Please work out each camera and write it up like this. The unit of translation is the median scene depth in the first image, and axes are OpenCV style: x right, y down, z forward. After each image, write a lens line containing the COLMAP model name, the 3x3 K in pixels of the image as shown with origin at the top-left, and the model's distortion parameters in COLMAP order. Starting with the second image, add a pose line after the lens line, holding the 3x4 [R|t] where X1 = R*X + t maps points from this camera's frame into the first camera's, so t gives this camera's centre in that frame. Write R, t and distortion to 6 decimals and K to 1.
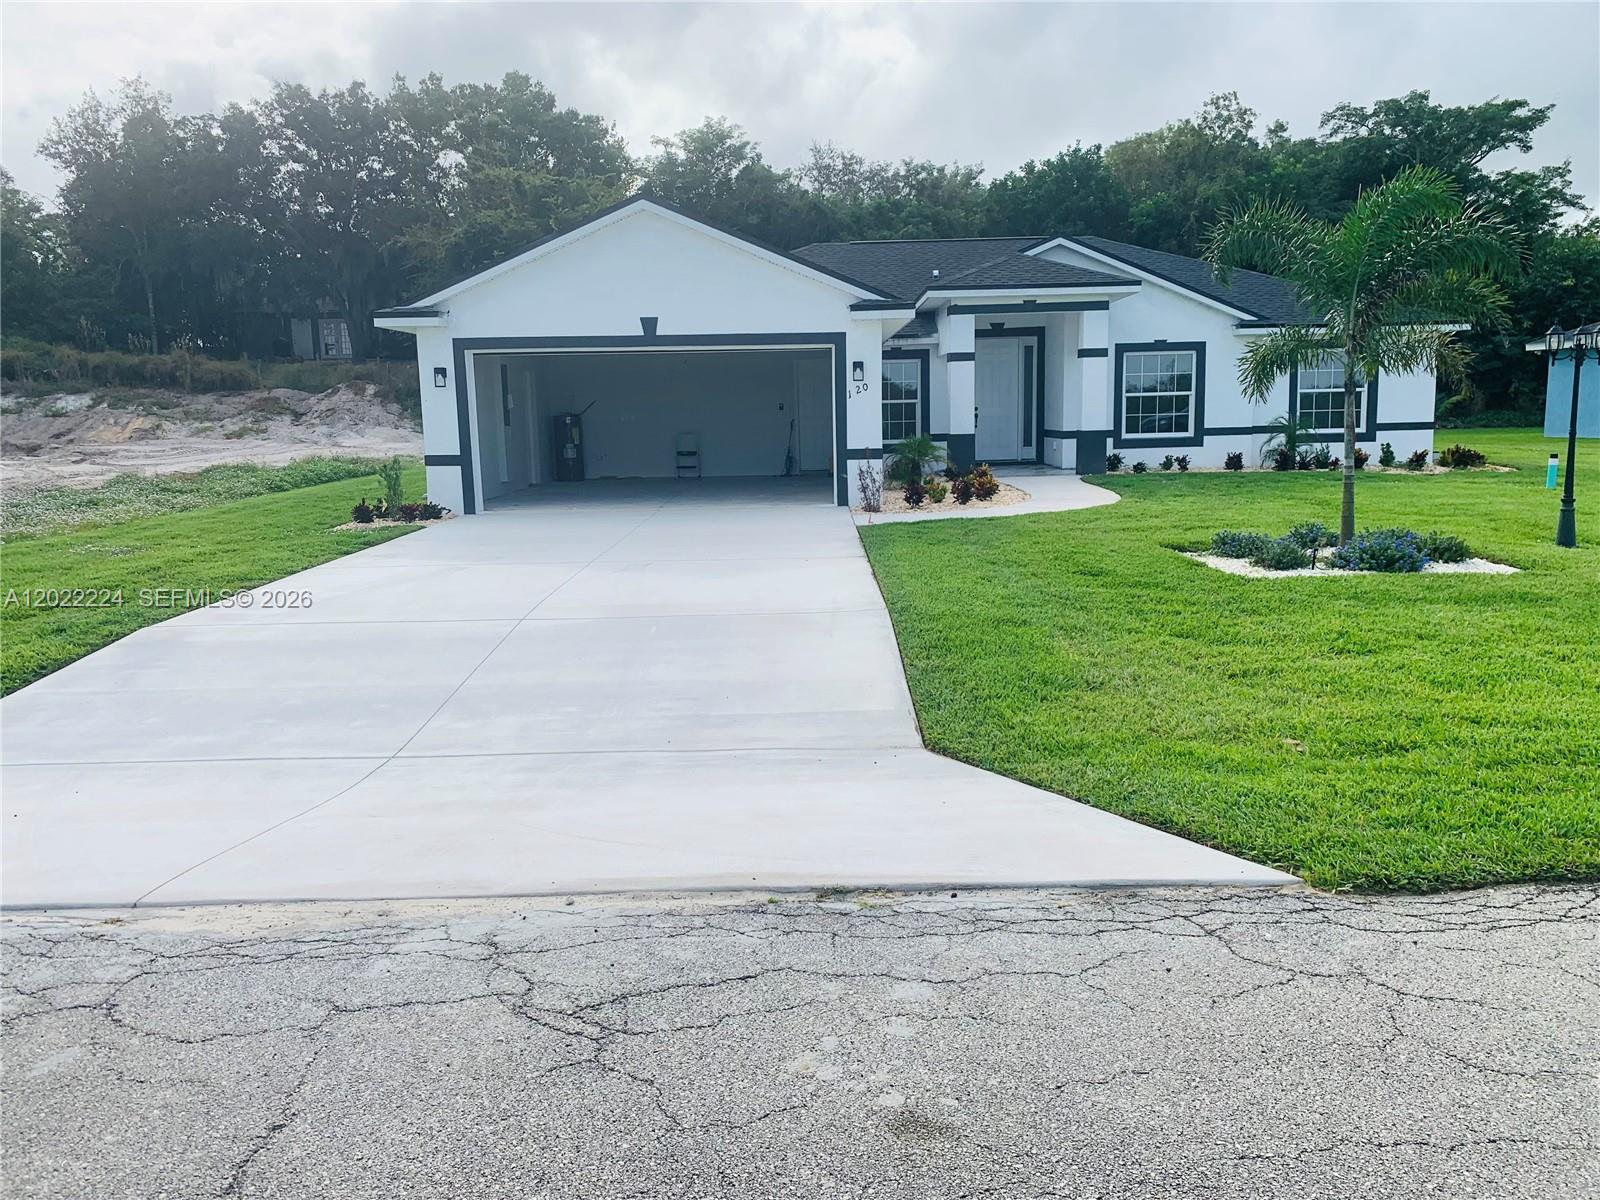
lens RADIAL K [[1269.1, 0, 800.0], [0, 1269.1, 600.0], [0, 0, 1]] dist [0.065941, -0.131727]
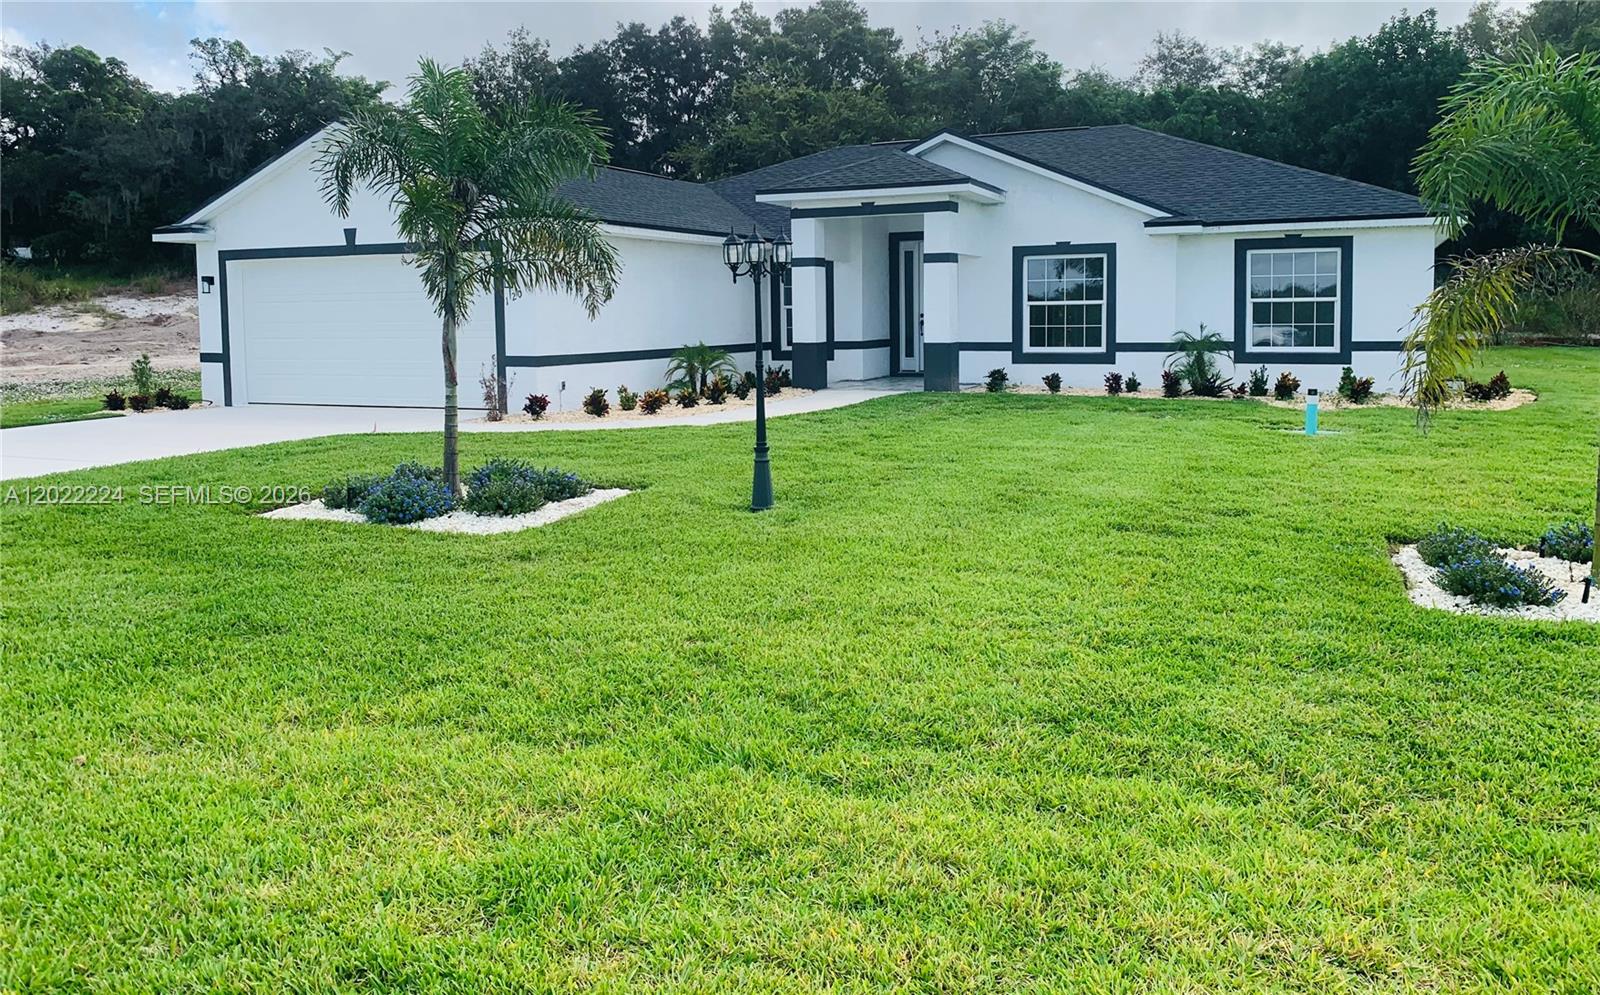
lens RADIAL K [[1246.3, 0, 802.9], [0, 1246.3, 405.2], [0, 0, 1]] dist [0.142119, -0.226076]
pose [[0.905128, 0.042309, -0.423029, 0.491964], [-0.071097, 0.996087, -0.052499, -0.033931], [0.419153, 0.077595, 0.904594, 0.153799]]
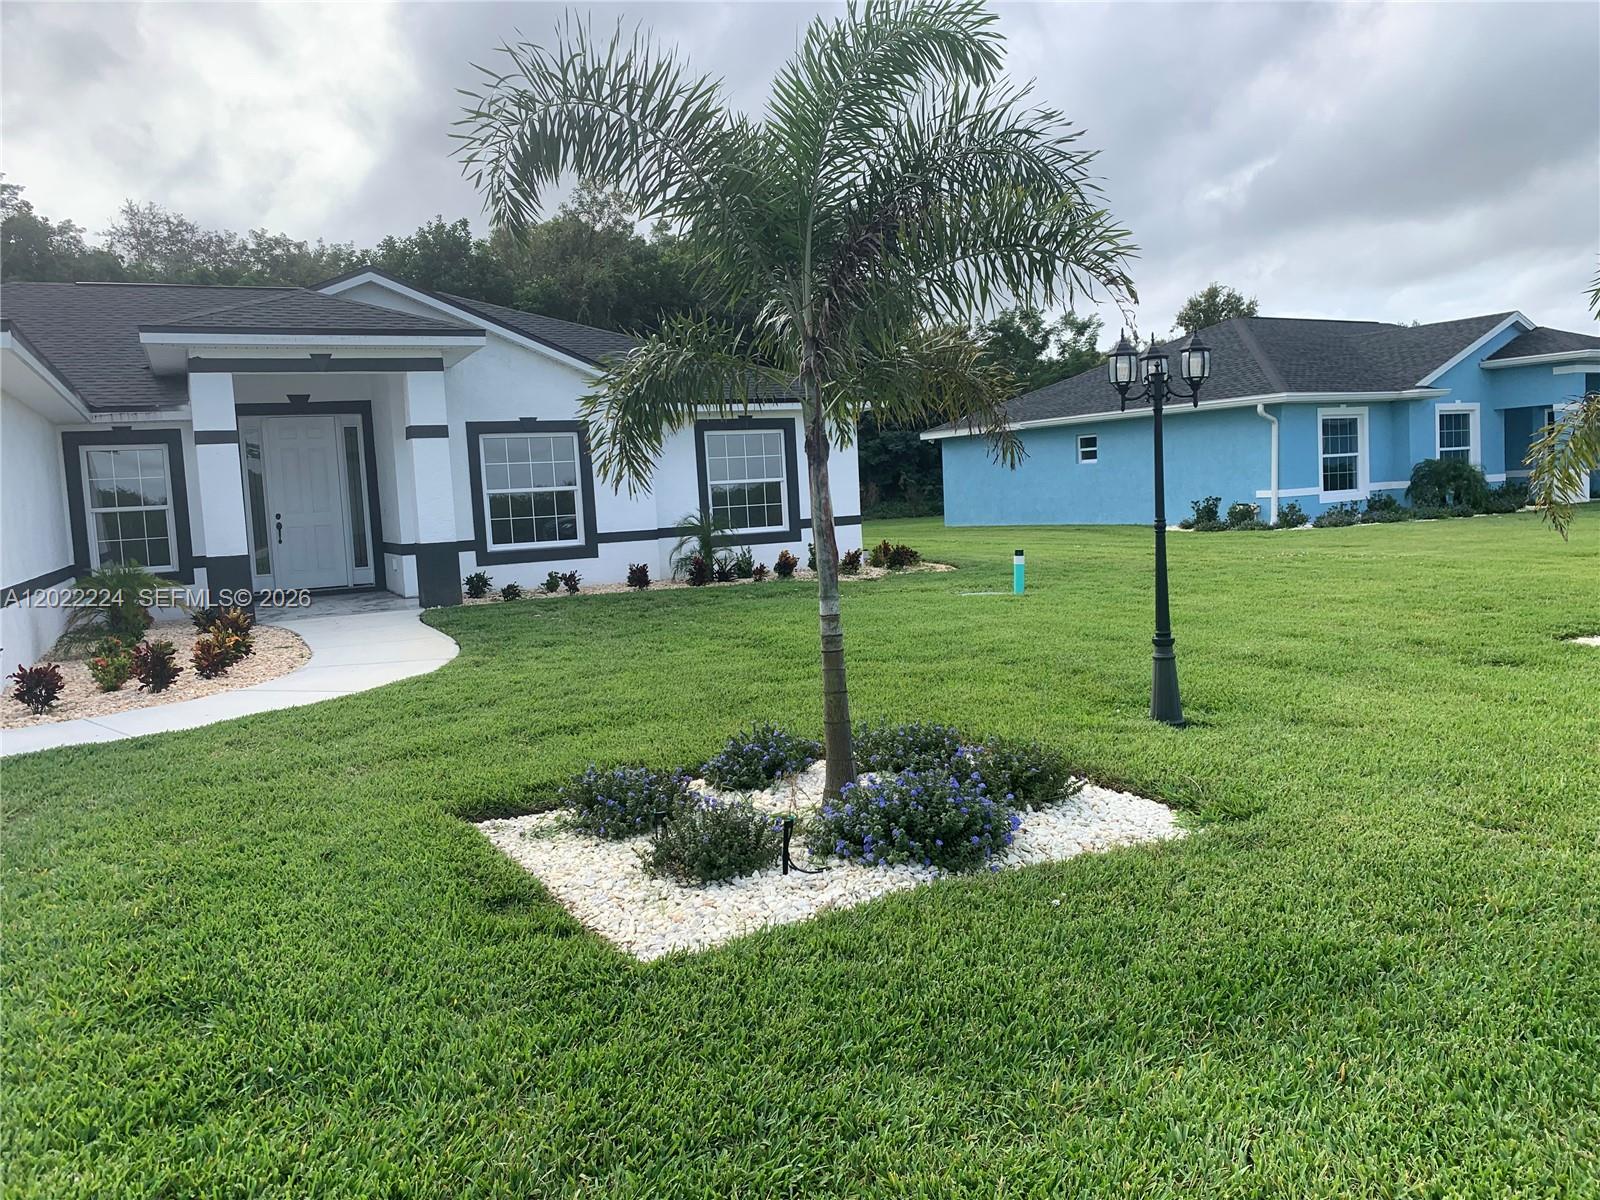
lens RADIAL K [[1269.1, 0, 800.0], [0, 1269.1, 600.0], [0, 0, 1]] dist [0.065941, -0.131727]
pose [[0.904153, -0.061899, 0.422701, 0.106961], [0.095752, 0.993637, -0.059307, -0.040116], [-0.416340, 0.094097, 0.904327, 0.279697]]
